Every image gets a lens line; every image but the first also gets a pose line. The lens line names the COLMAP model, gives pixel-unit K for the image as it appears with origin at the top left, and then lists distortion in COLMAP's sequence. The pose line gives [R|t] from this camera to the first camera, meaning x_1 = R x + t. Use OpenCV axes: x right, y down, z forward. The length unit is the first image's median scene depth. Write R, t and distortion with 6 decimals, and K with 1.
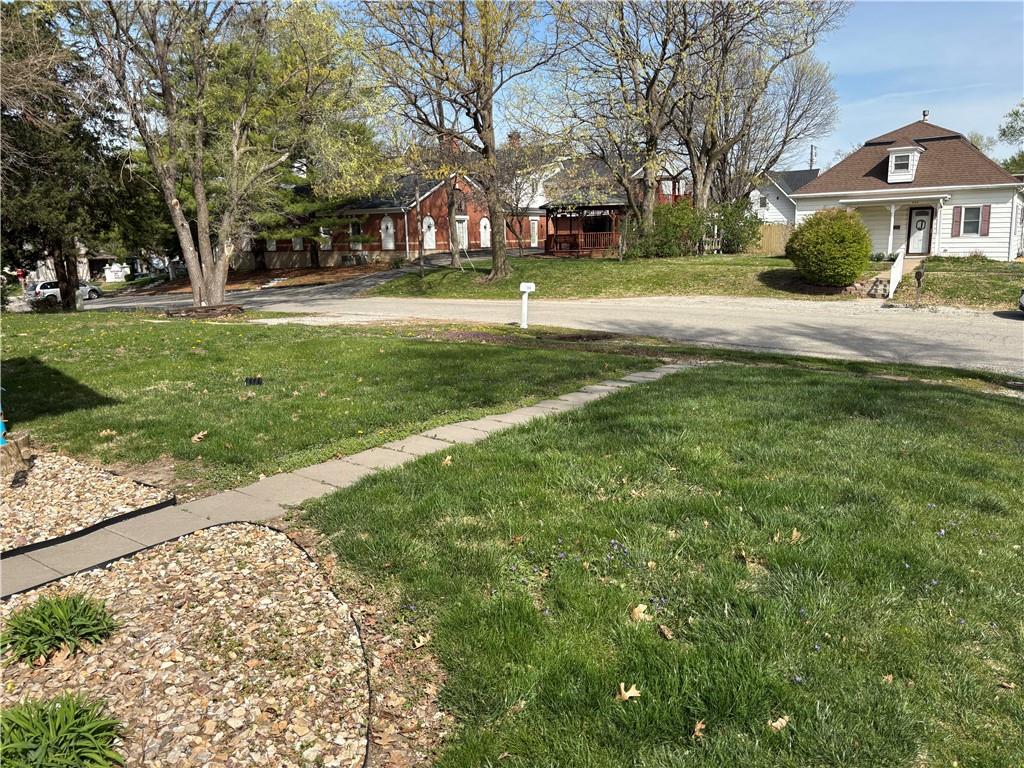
lens RADIAL K [[779.7, 0, 507.4], [0, 779.7, 379.2], [0, 0, 1]] dist [0.056674, -0.074318]
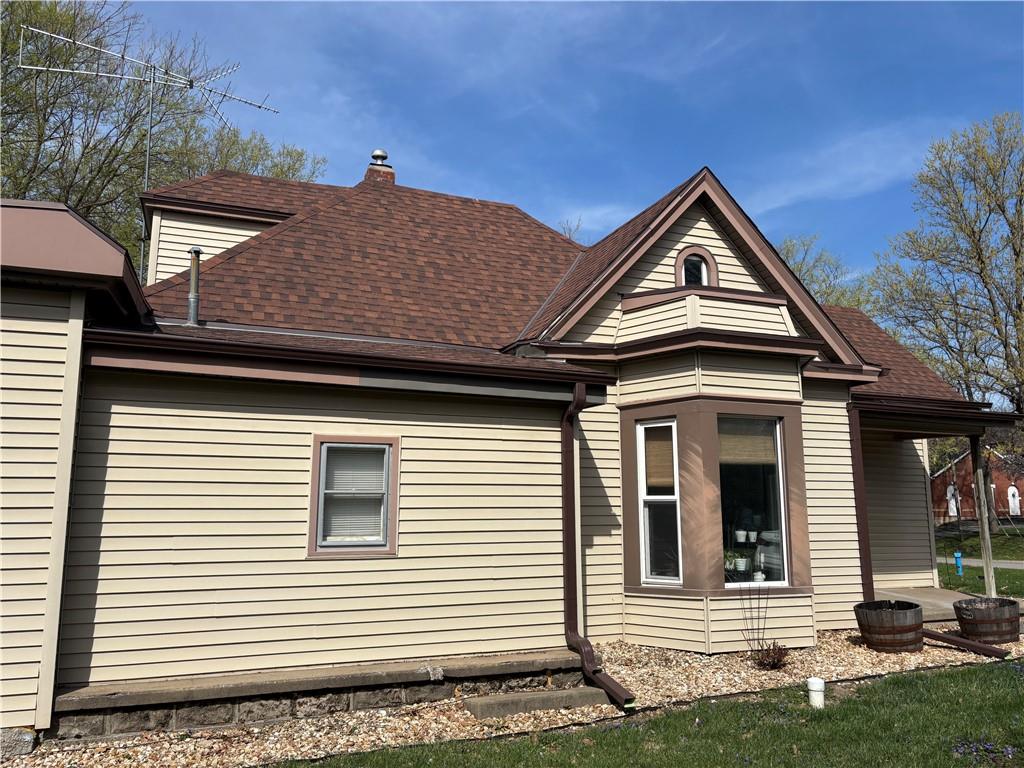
lens RADIAL K [[779.7, 0, 506.9], [0, 779.7, 376.2], [0, 0, 1]] dist [0.056674, -0.074318]
pose [[0.837955, -0.069933, -0.541241, -0.033206], [-0.113659, 0.947645, -0.298412, 0.053305], [0.533773, 0.311573, 0.786135, -0.278821]]
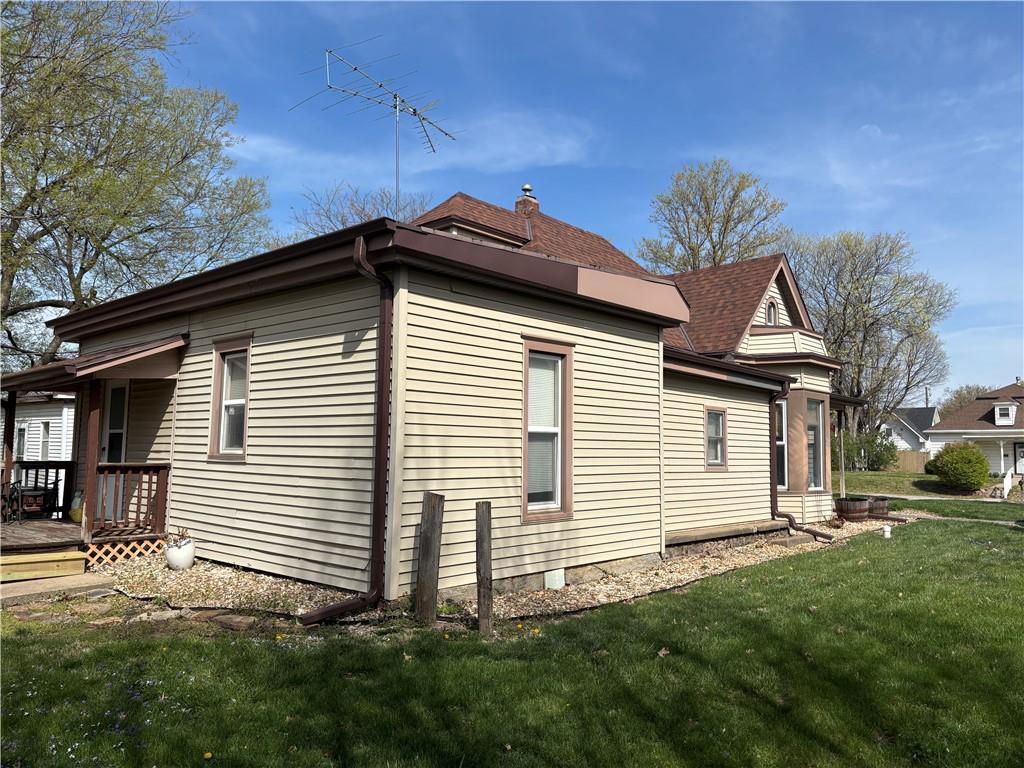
lens RADIAL K [[779.7, 0, 514.3], [0, 779.7, 384.0], [0, 0, 1]] dist [0.056674, -0.074318]
pose [[0.993379, 0.021004, -0.112947, -0.244358], [-0.050293, 0.963436, -0.263175, 0.108046], [0.103290, 0.267113, 0.958114, -0.520766]]
